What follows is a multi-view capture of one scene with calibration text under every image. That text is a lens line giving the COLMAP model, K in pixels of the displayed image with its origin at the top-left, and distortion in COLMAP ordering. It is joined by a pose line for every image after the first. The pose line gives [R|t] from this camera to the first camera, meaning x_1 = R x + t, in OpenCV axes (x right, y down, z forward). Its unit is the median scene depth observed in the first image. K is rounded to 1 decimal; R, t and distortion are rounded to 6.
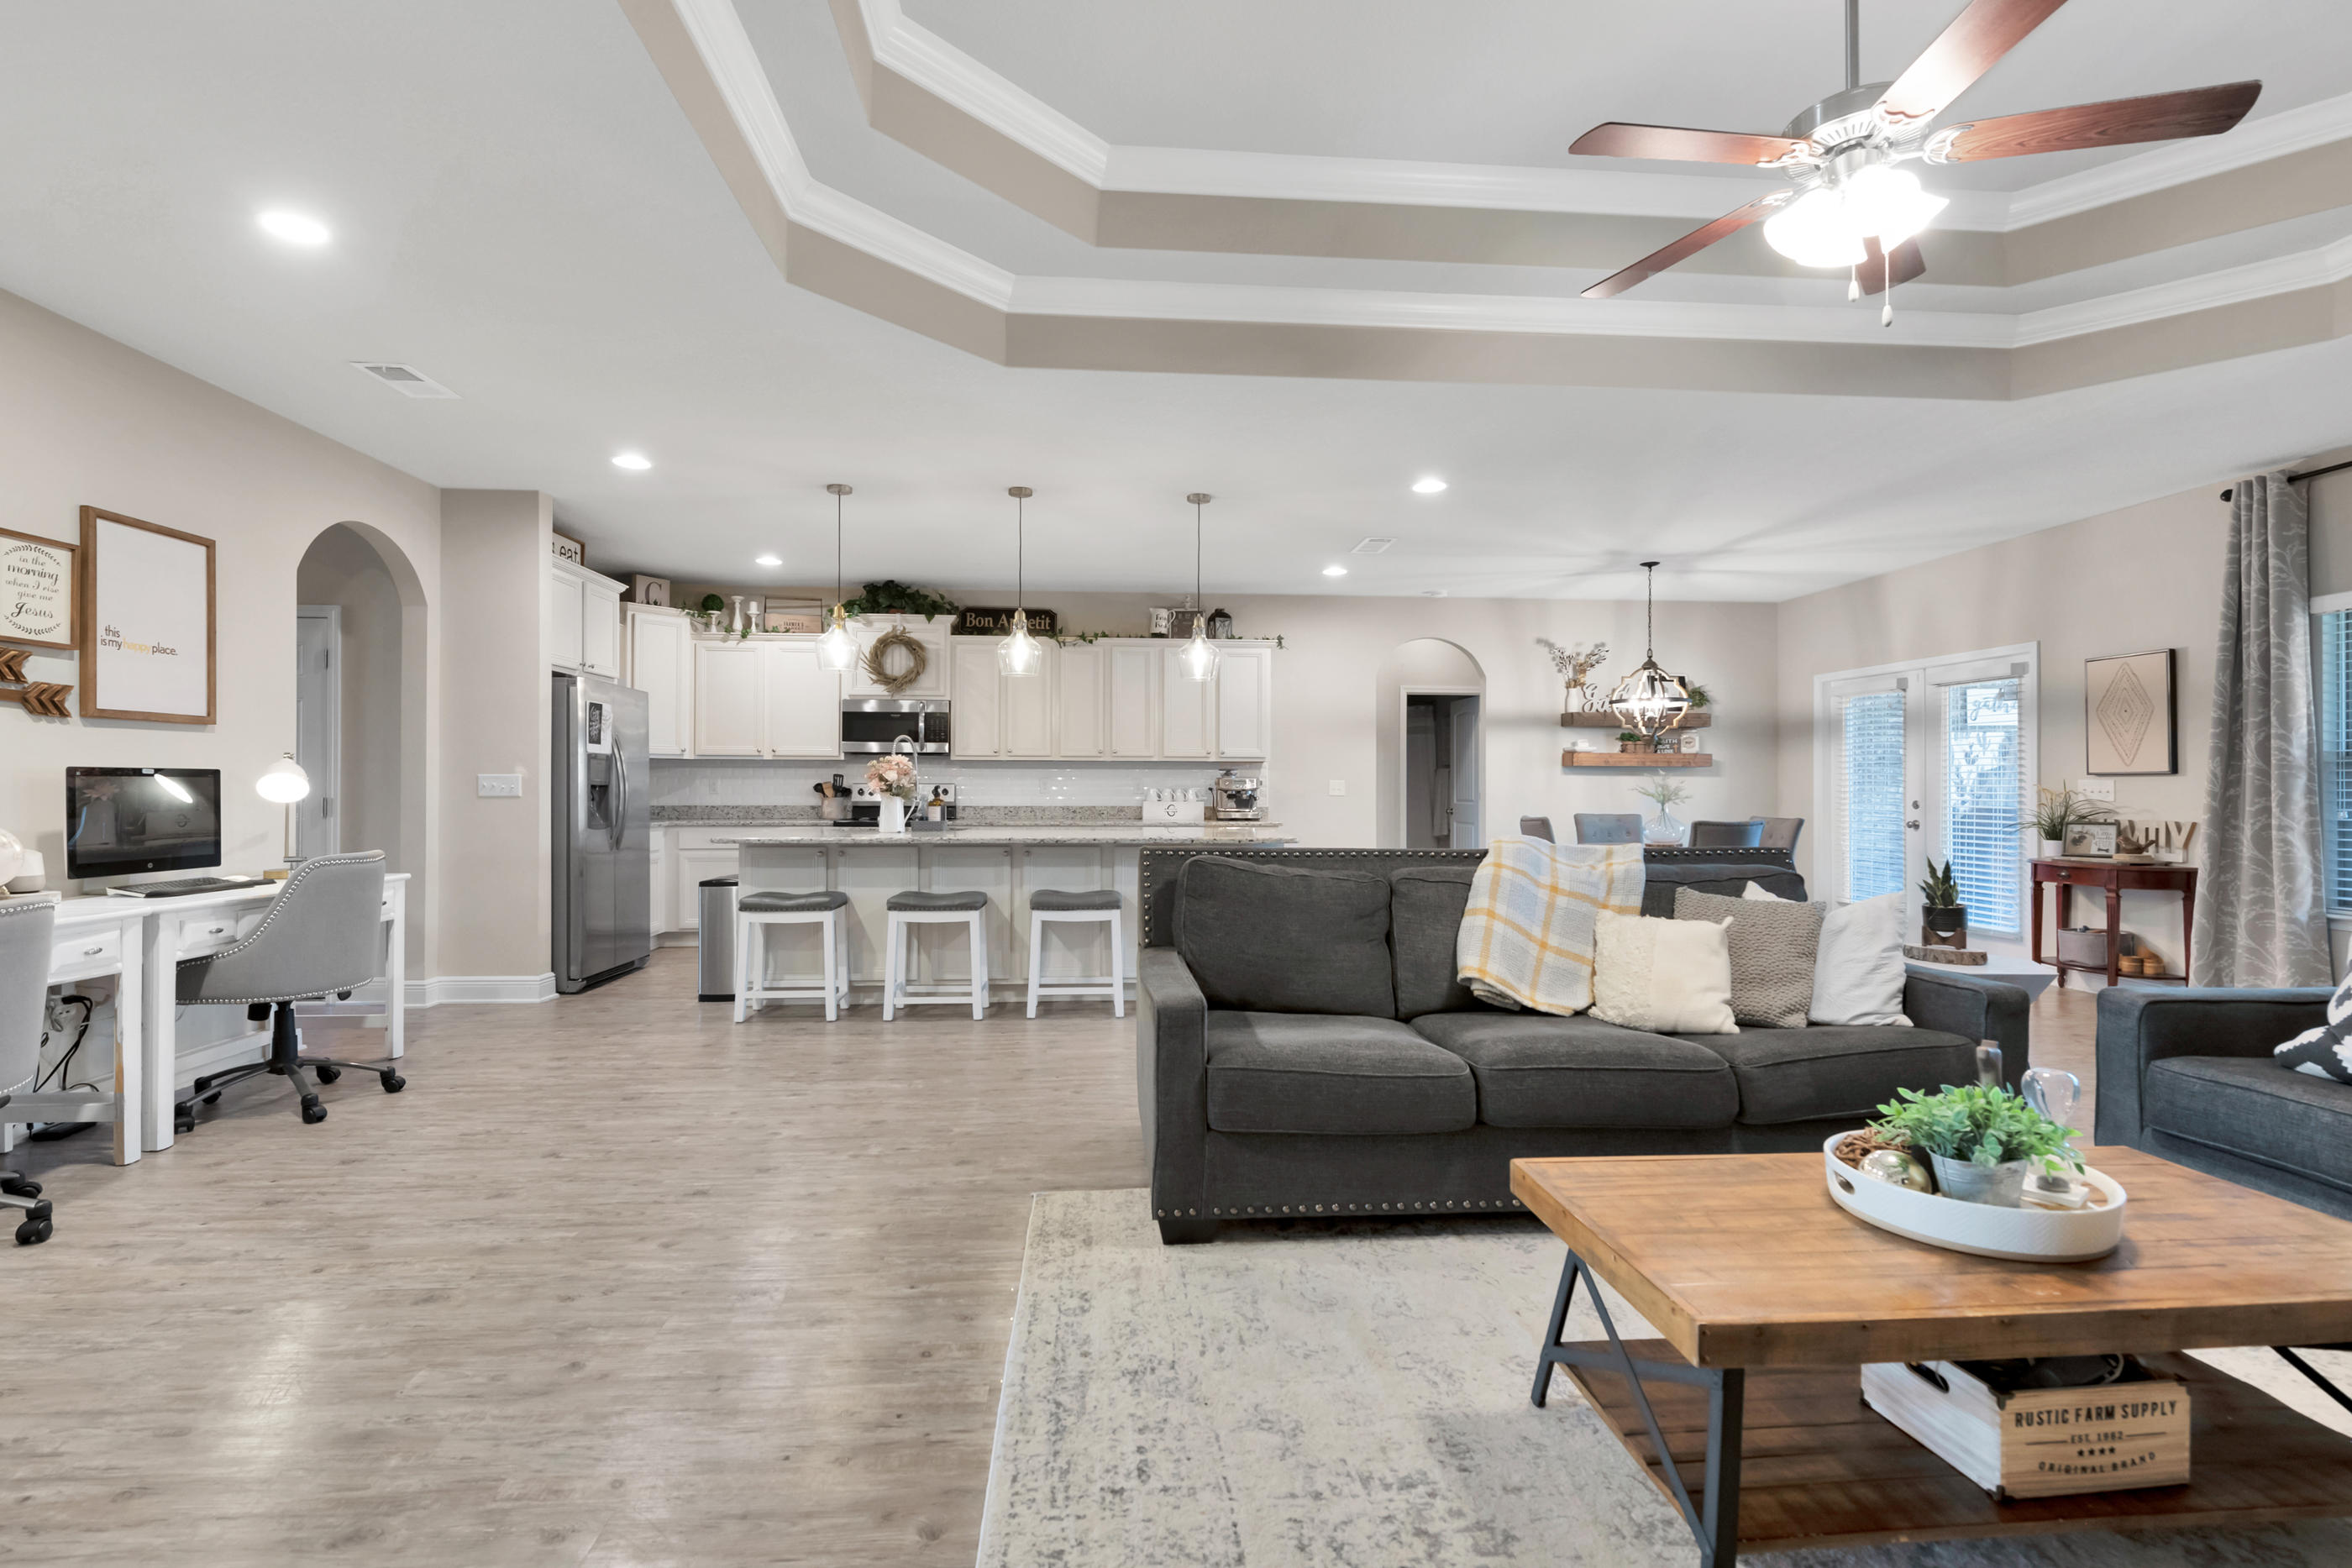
lens RADIAL K [[997.4, 0, 1182.3], [0, 997.4, 781.1], [0, 0, 1]] dist [-0.001029, -0.000668]
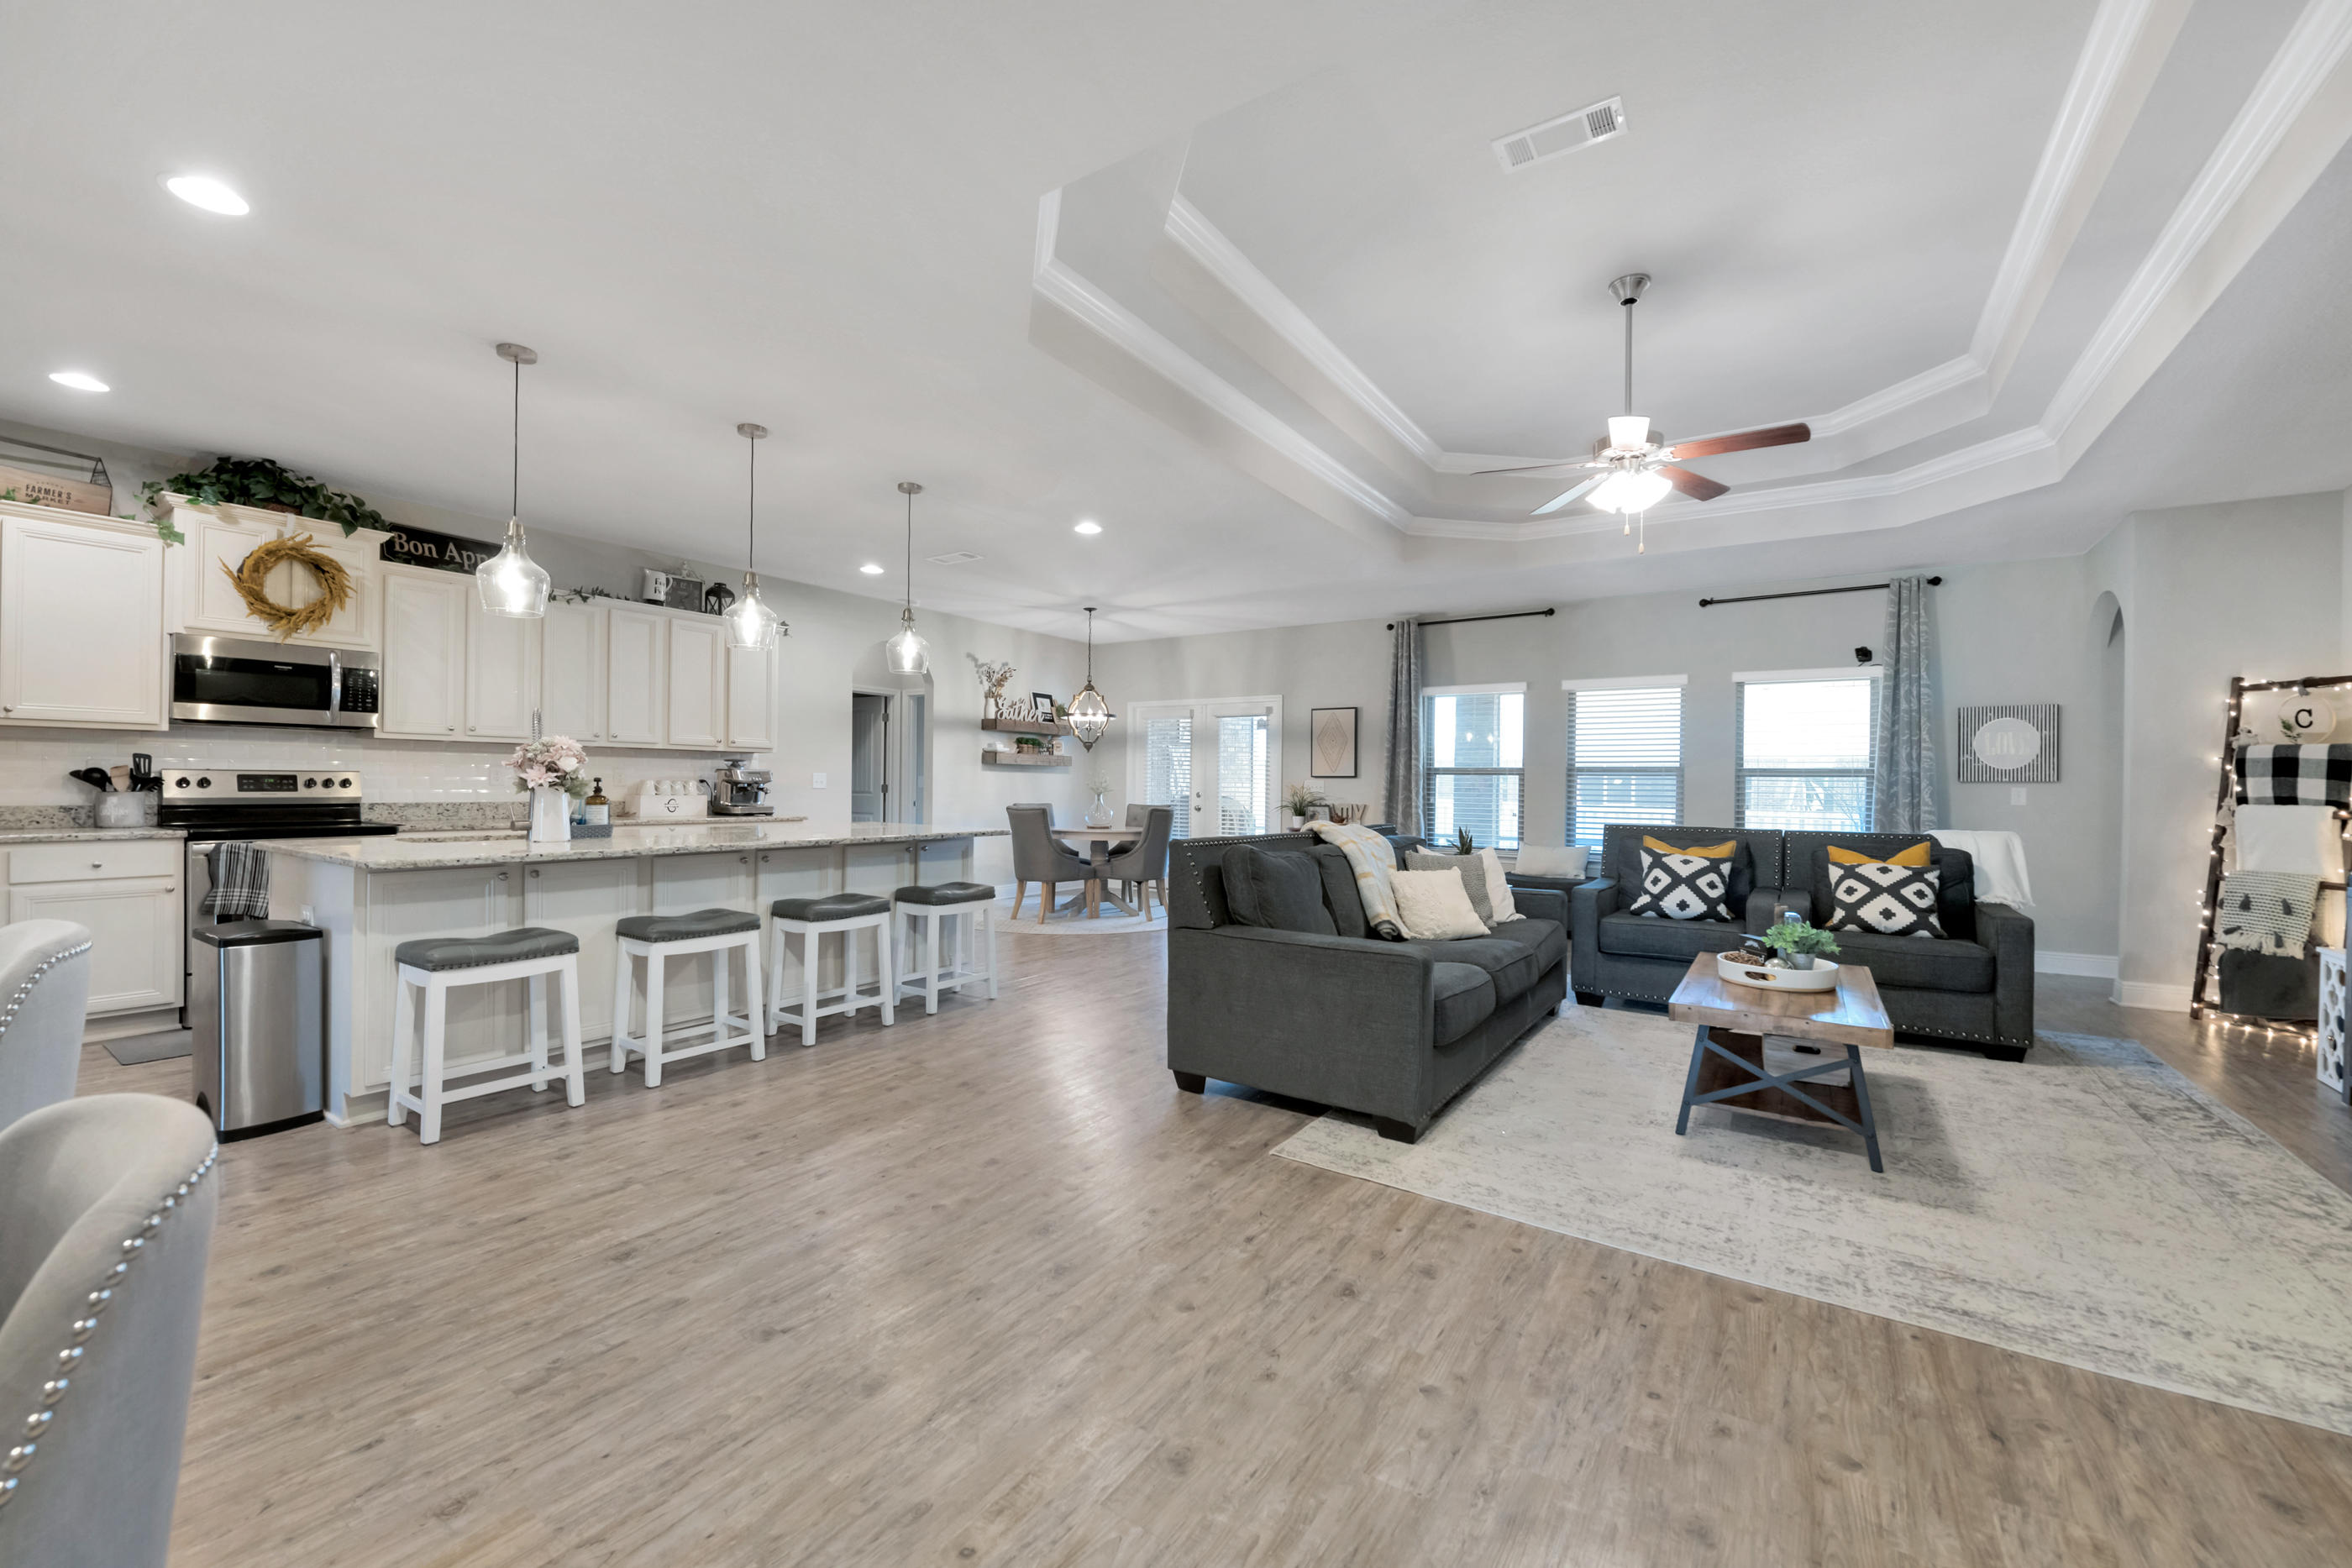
lens RADIAL K [[928.5, 0, 1134.5], [0, 928.5, 791.8], [0, 0, 1]] dist [-0.006206, -0.001234]
pose [[0.644651, -0.002296, 0.764474, -0.432747], [-0.014714, 0.999773, 0.015411, -0.001251], [-0.764336, -0.021183, 0.644470, 0.190587]]
